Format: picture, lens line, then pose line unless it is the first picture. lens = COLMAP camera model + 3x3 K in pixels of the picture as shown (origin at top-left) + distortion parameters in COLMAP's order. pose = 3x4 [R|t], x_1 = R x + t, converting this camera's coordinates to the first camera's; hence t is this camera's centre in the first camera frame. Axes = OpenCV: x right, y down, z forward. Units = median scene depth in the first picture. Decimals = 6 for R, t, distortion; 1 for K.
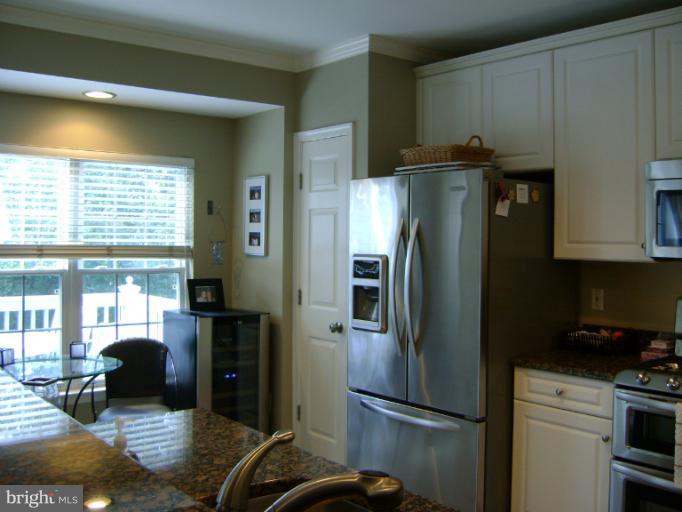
lens RADIAL K [[722.1, 0, 343.4], [0, 722.1, 225.3], [0, 0, 1]] dist [-0.120494, 0.046071]
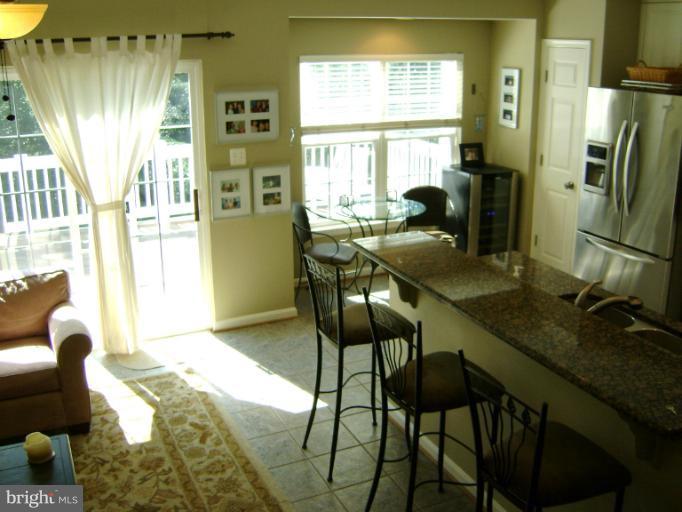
lens RADIAL K [[722.1, 0, 343.4], [0, 722.1, 225.3], [0, 0, 1]] dist [-0.120494, 0.046071]
pose [[0.968678, 0.051986, -0.242816, -0.089575], [0.016459, 0.962248, 0.271675, -0.161382], [0.247772, -0.267162, 0.931254, -0.416969]]
